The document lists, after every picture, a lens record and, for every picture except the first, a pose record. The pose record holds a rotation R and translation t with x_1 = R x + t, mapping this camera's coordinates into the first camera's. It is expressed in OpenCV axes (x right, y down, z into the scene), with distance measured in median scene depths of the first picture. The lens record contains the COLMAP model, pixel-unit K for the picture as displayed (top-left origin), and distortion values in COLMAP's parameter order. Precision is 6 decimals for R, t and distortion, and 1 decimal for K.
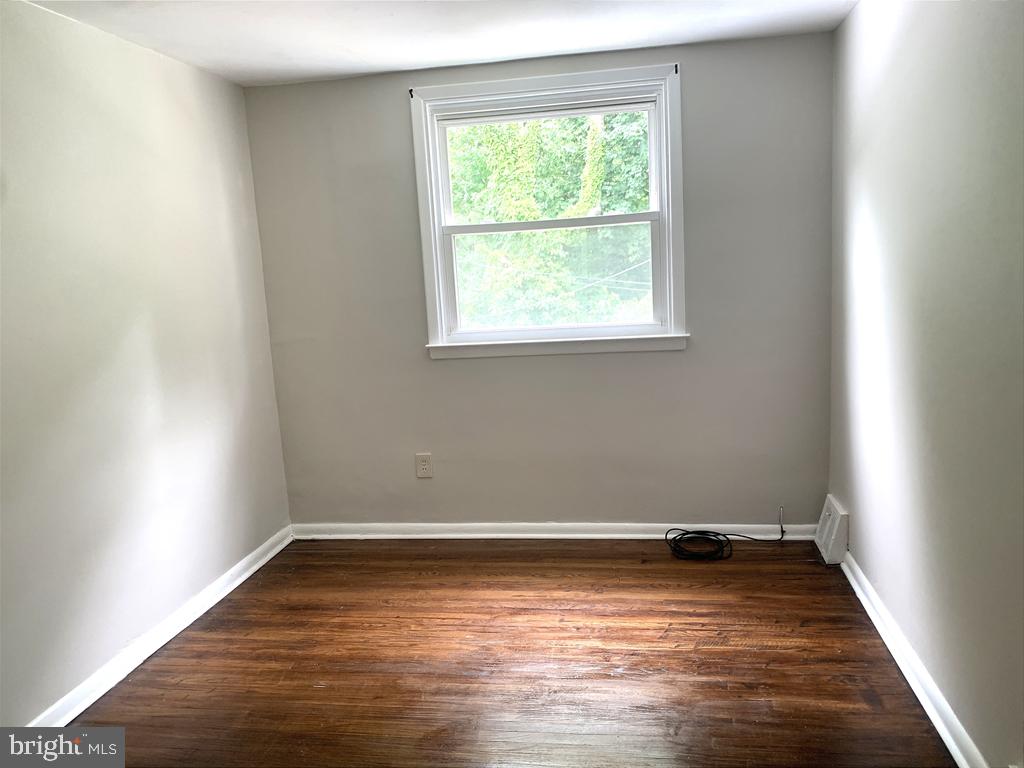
lens RADIAL K [[776.1, 0, 515.1], [0, 776.1, 379.8], [0, 0, 1]] dist [0.010534, -0.033349]
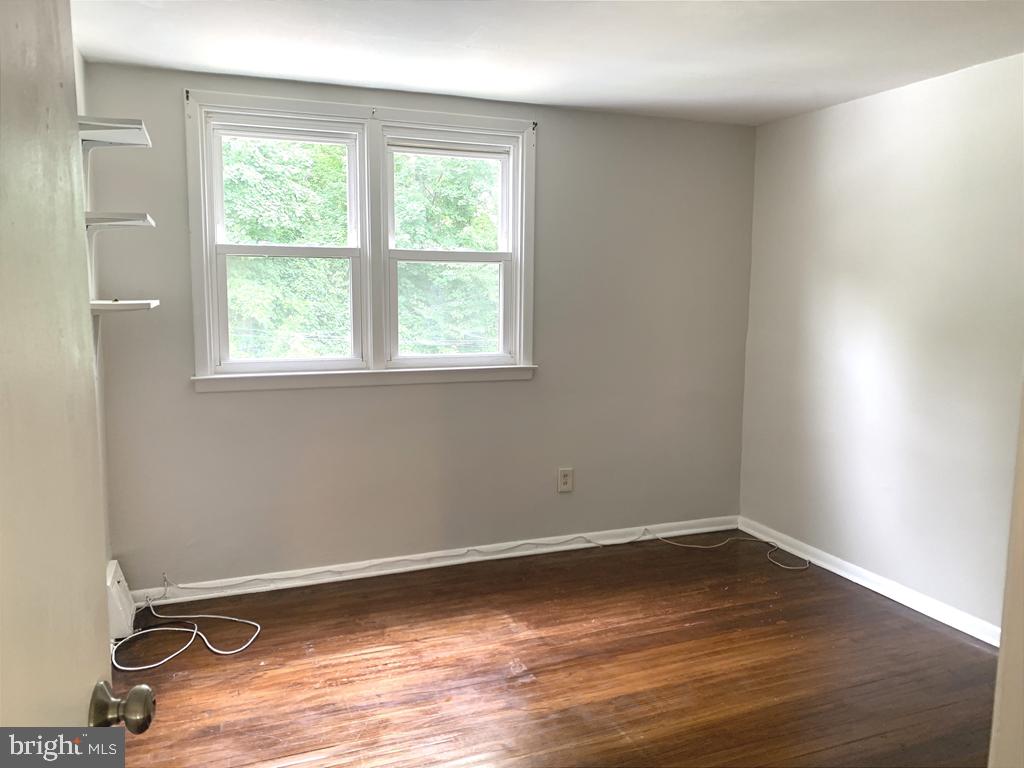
lens RADIAL K [[776.1, 0, 515.7], [0, 776.1, 388.0], [0, 0, 1]] dist [0.010534, -0.033349]
pose [[0.847233, -0.002312, 0.531217, -0.380076], [0.025771, 0.998992, -0.036754, 0.012883], [-0.530596, 0.044829, 0.846438, 0.084816]]
